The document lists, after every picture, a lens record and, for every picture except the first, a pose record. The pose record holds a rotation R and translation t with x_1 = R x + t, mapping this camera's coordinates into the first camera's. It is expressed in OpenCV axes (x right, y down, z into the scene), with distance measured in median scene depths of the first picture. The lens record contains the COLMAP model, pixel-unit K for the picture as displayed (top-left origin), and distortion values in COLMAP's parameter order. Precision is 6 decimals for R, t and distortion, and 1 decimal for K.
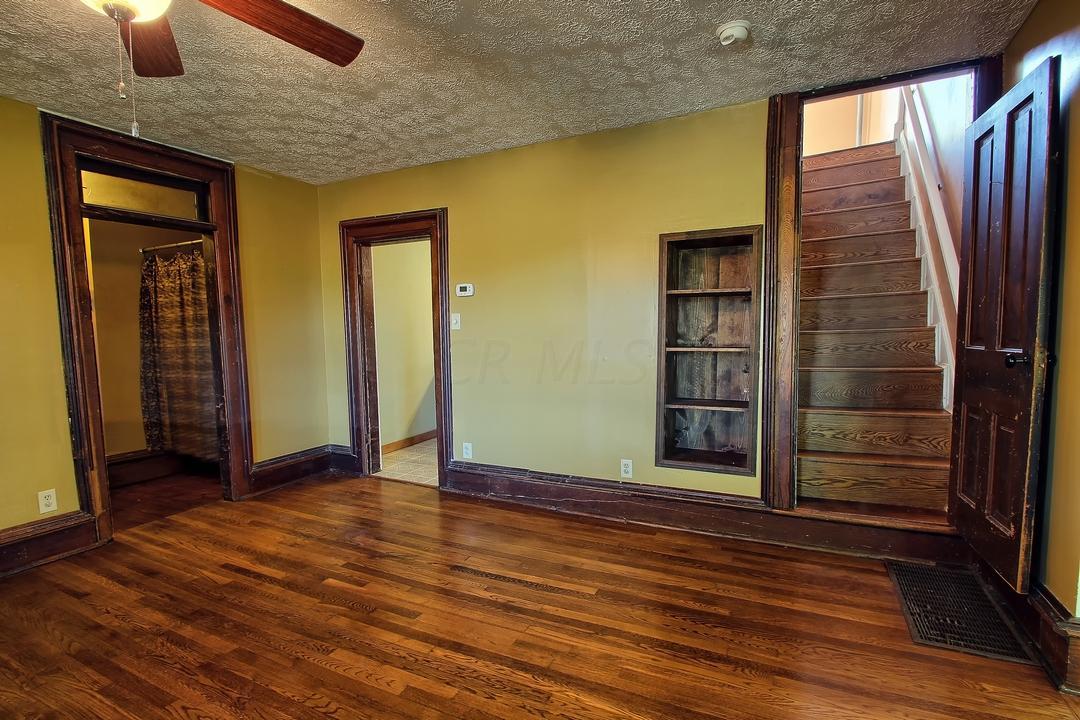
lens RADIAL K [[511.3, 0, 549.6], [0, 511.3, 370.6], [0, 0, 1]] dist [0.010978, -0.014533]
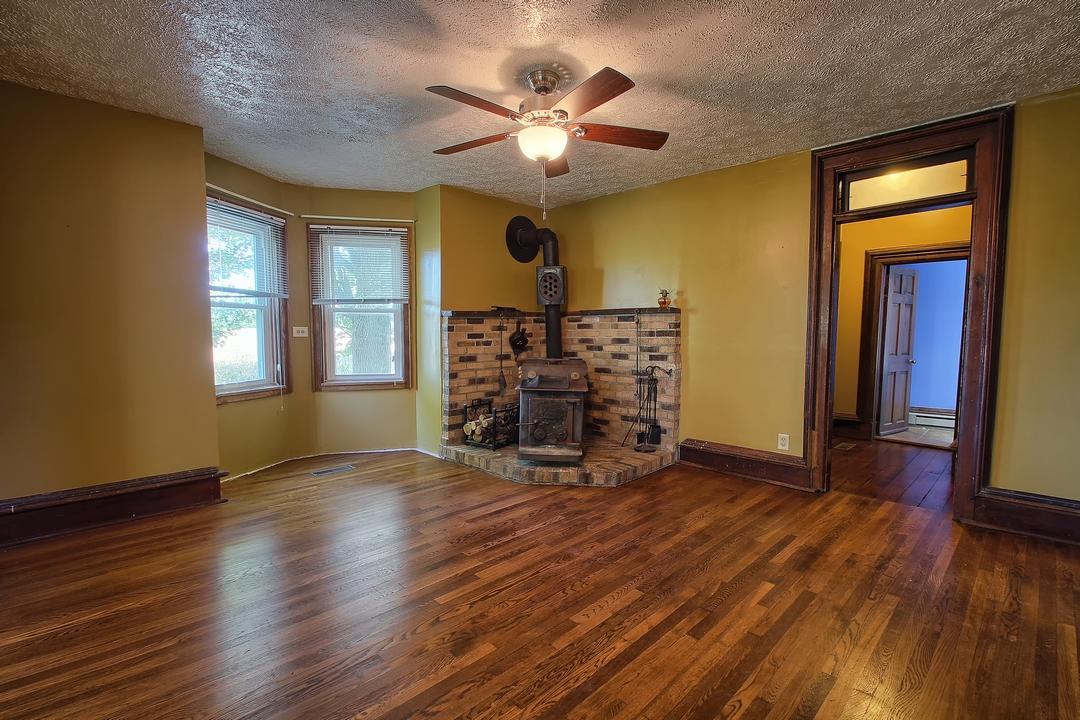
lens RADIAL K [[511.3, 0, 539.5], [0, 511.3, 369.7], [0, 0, 1]] dist [0.010978, -0.014533]
pose [[-0.355879, 0.088121, -0.930368, 0.469441], [-0.070035, 0.990230, 0.120580, -0.052870], [0.931904, 0.108071, -0.346230, 0.753129]]
